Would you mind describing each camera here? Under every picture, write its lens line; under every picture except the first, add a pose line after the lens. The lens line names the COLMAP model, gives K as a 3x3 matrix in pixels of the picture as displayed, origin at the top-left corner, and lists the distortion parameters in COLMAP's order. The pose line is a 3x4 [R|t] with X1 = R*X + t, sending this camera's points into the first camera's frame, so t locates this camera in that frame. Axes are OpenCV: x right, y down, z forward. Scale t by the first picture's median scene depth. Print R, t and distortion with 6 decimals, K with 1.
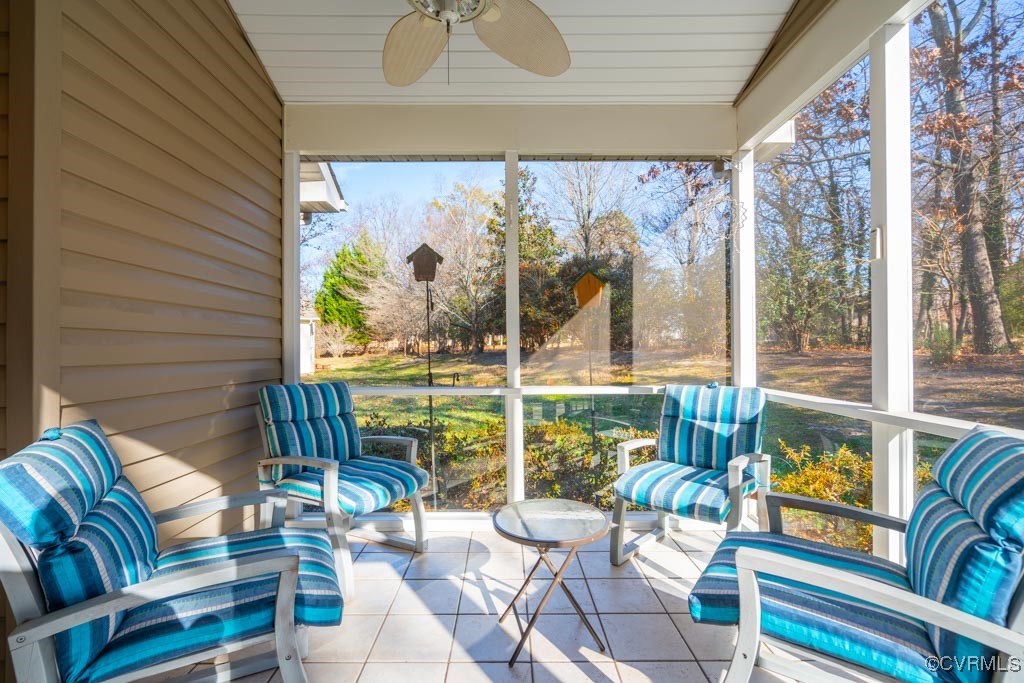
lens RADIAL K [[462.5, 0, 511.6], [0, 462.5, 344.6], [0, 0, 1]] dist [-0.004297, 0.001511]
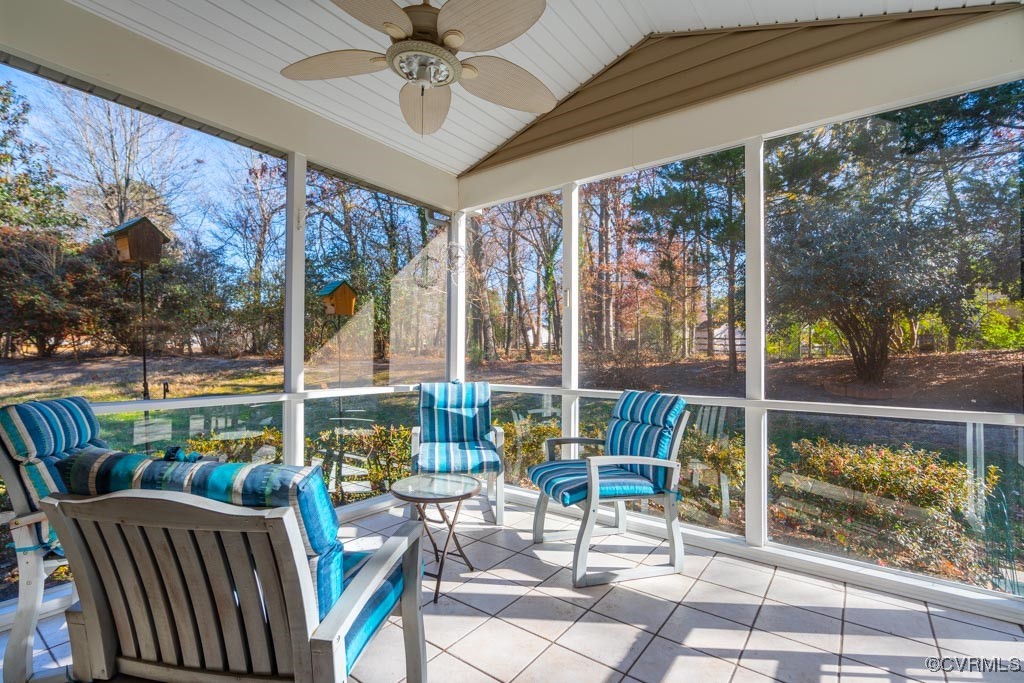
lens RADIAL K [[462.5, 0, 519.9], [0, 462.5, 347.1], [0, 0, 1]] dist [-0.004297, 0.001511]
pose [[0.600265, 0.022051, 0.799497, -0.537103], [-0.013152, 0.999757, -0.017701, 0.007183], [-0.799693, 0.000110, 0.600409, 0.029663]]
